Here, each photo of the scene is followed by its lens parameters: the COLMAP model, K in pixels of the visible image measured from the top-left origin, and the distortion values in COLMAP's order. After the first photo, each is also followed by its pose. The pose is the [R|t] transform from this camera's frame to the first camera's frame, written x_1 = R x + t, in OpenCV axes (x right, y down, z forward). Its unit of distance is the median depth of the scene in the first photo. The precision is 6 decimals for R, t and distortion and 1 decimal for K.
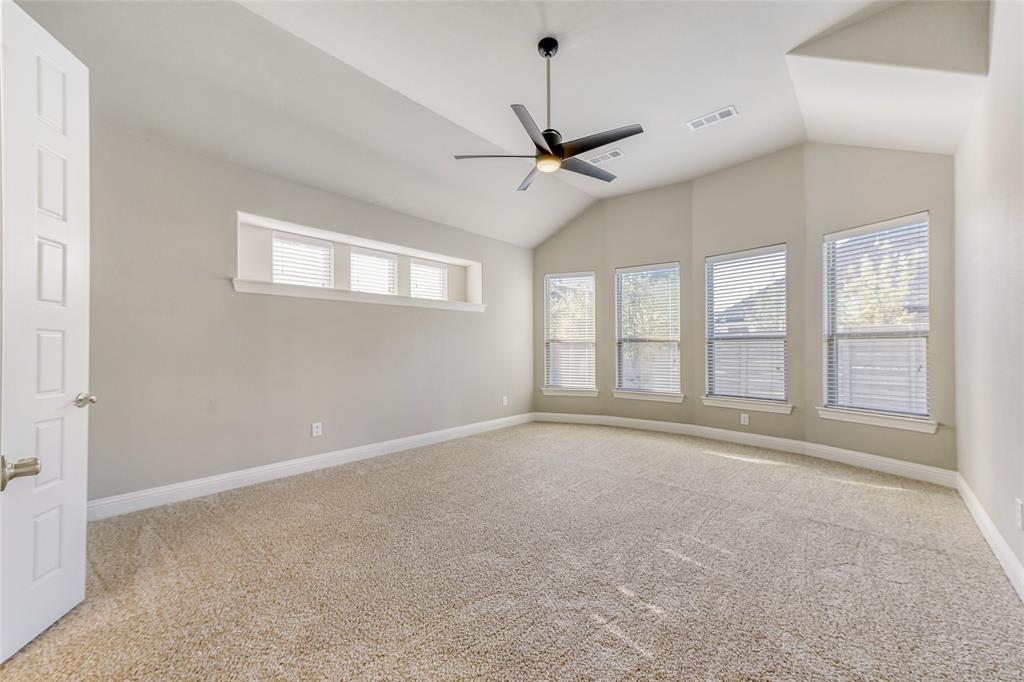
lens RADIAL K [[397.9, 0, 508.0], [0, 397.9, 344.6], [0, 0, 1]] dist [0.009281, -0.000446]
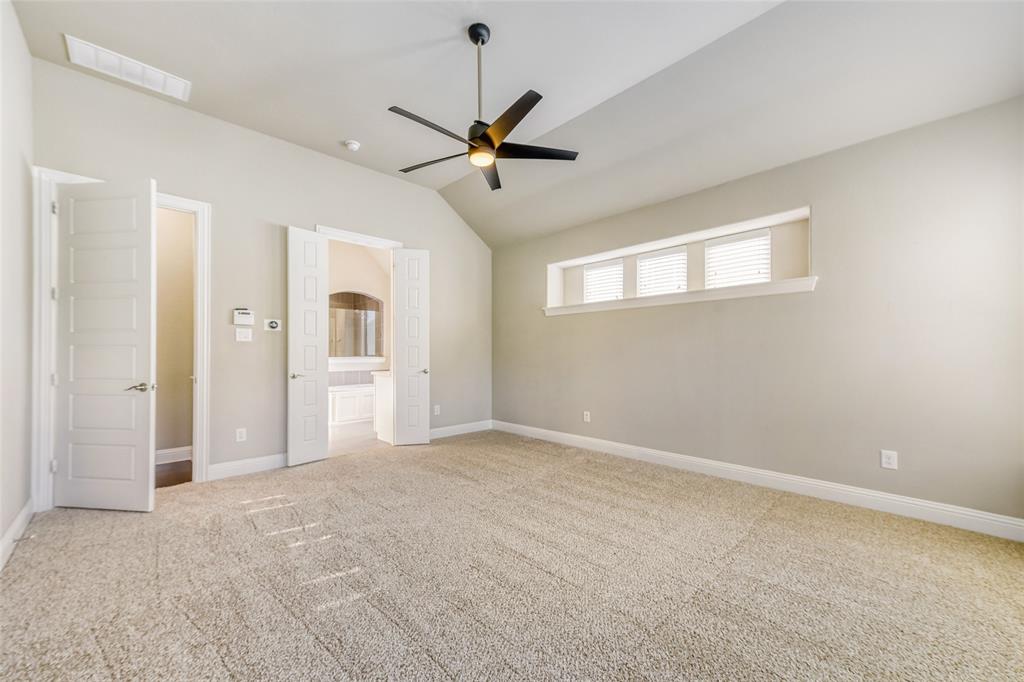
lens RADIAL K [[397.9, 0, 510.3], [0, 397.9, 346.7], [0, 0, 1]] dist [0.009281, -0.000446]
pose [[-0.078905, -0.007877, -0.996851, 0.619566], [0.015038, 0.999846, -0.009091, 0.000159], [0.996769, -0.015708, -0.078774, 0.675389]]
